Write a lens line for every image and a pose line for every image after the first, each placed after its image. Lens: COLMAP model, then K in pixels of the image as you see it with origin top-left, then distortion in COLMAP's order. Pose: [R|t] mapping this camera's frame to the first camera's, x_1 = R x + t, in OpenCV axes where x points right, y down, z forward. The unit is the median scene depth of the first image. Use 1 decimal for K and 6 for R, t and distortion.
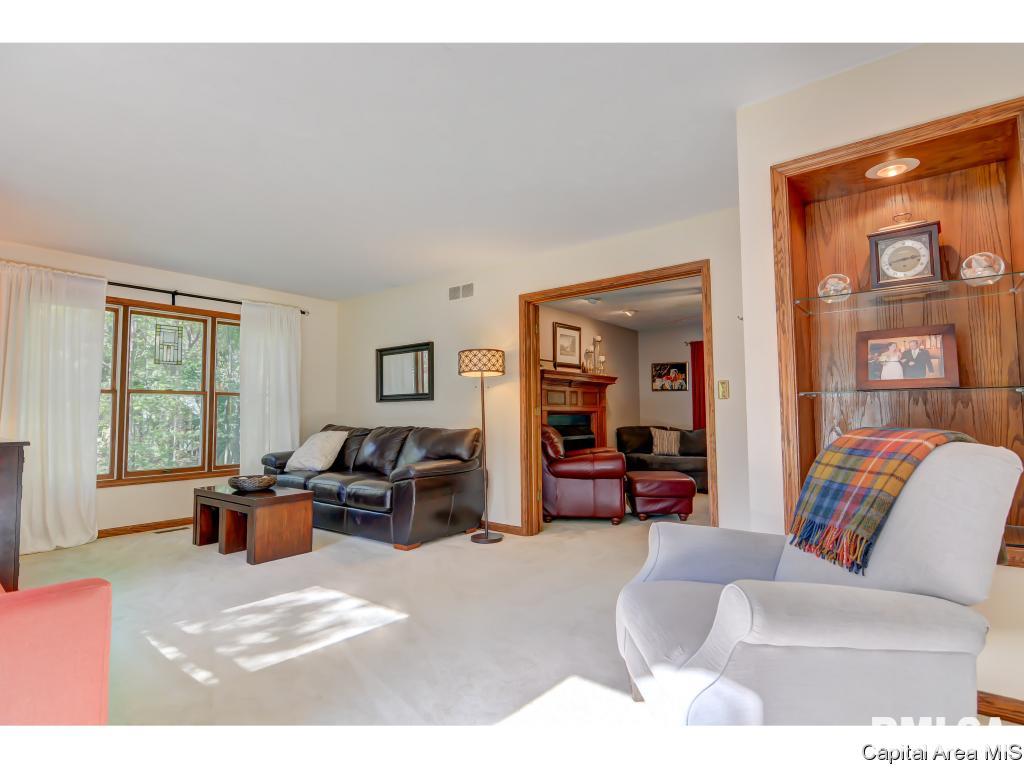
lens RADIAL K [[521.9, 0, 508.1], [0, 521.9, 384.1], [0, 0, 1]] dist [-0.010873, -0.001919]
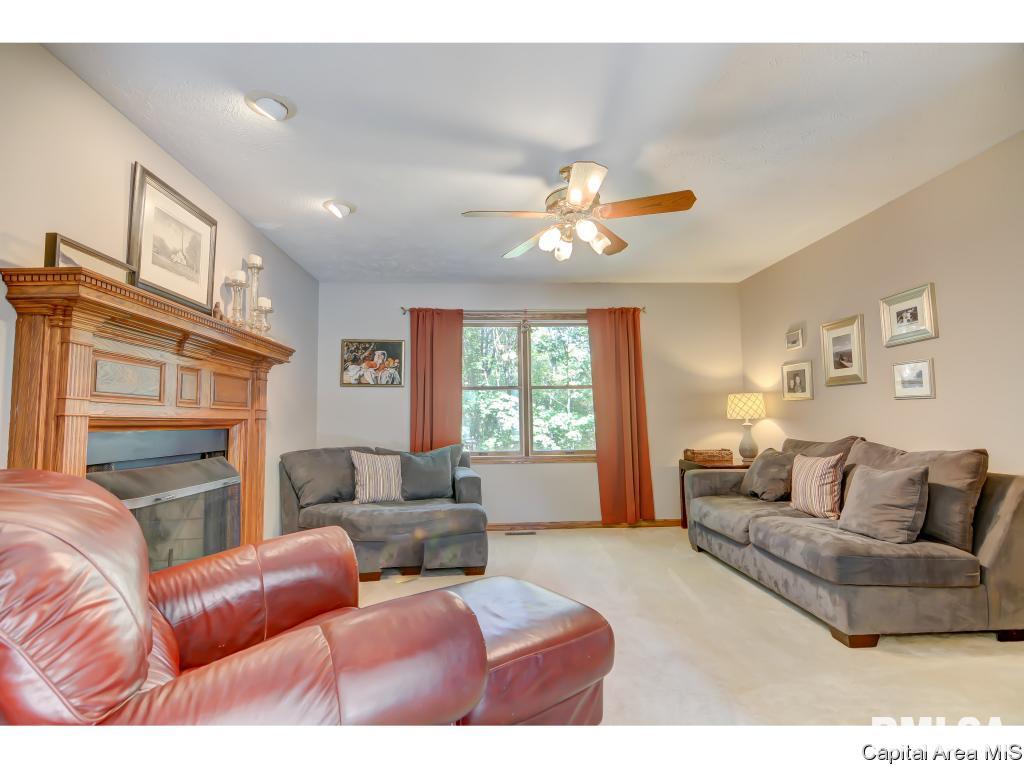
lens RADIAL K [[491.1, 0, 502.0], [0, 491.1, 382.1], [0, 0, 1]] dist [-0.003675, -0.002231]
pose [[0.751212, 0.050269, 0.658144, 0.080712], [-0.029909, 0.998664, -0.042139, 0.042918], [-0.659383, 0.011970, 0.751712, 0.757078]]
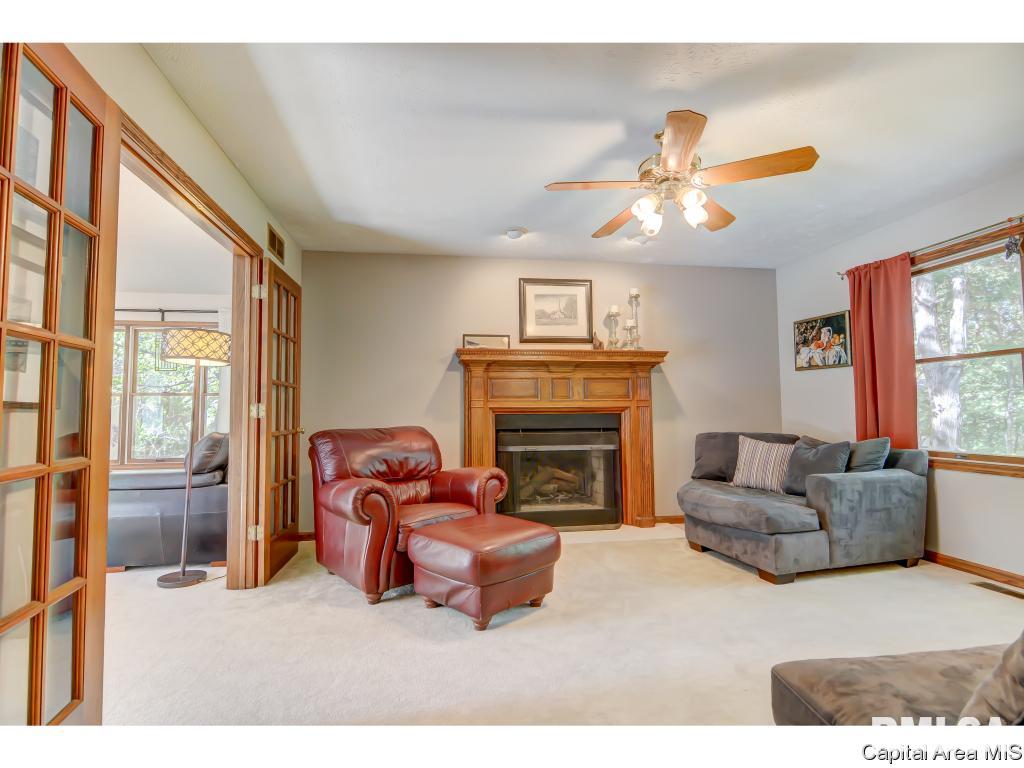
lens RADIAL K [[491.1, 0, 510.8], [0, 491.1, 387.0], [0, 0, 1]] dist [-0.003675, -0.002231]
pose [[0.743807, -0.031620, -0.667646, 0.646582], [0.041108, 0.999154, -0.001523, 0.030984], [0.667129, -0.026313, 0.744477, 0.646956]]
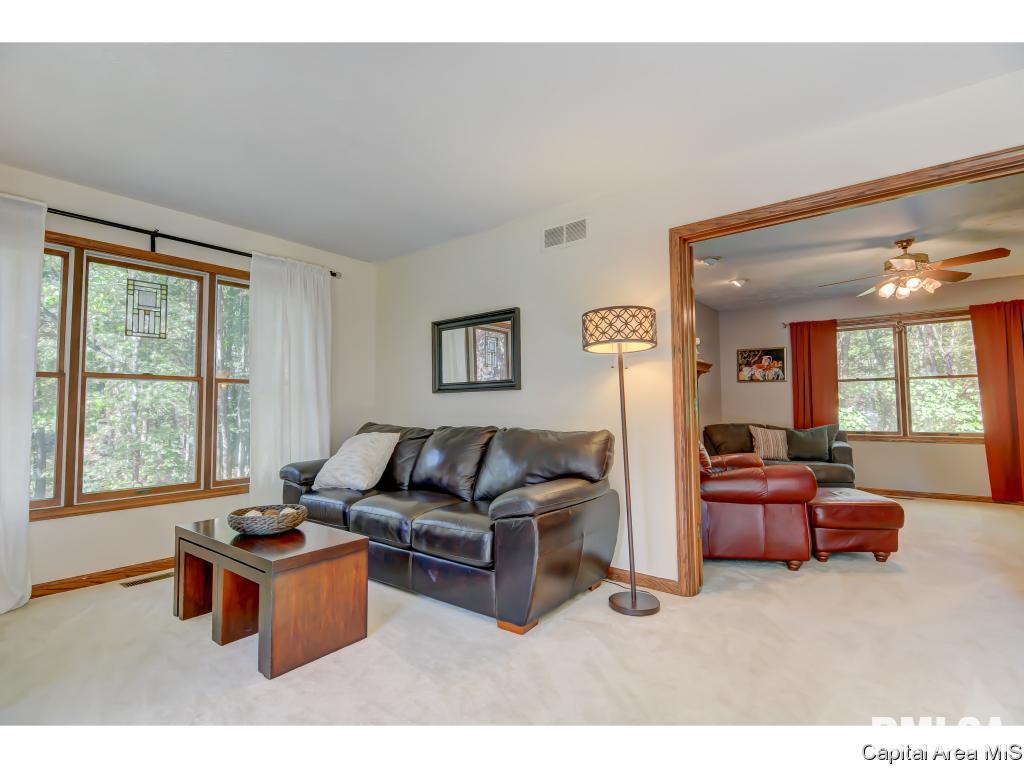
lens RADIAL K [[491.1, 0, 503.1], [0, 491.1, 383.9], [0, 0, 1]] dist [-0.003675, -0.002231]
pose [[0.999977, 0.000260, -0.006826, -0.160728], [-0.000225, 0.999987, 0.005161, 0.019557], [0.006827, -0.005159, 0.999963, 0.325196]]
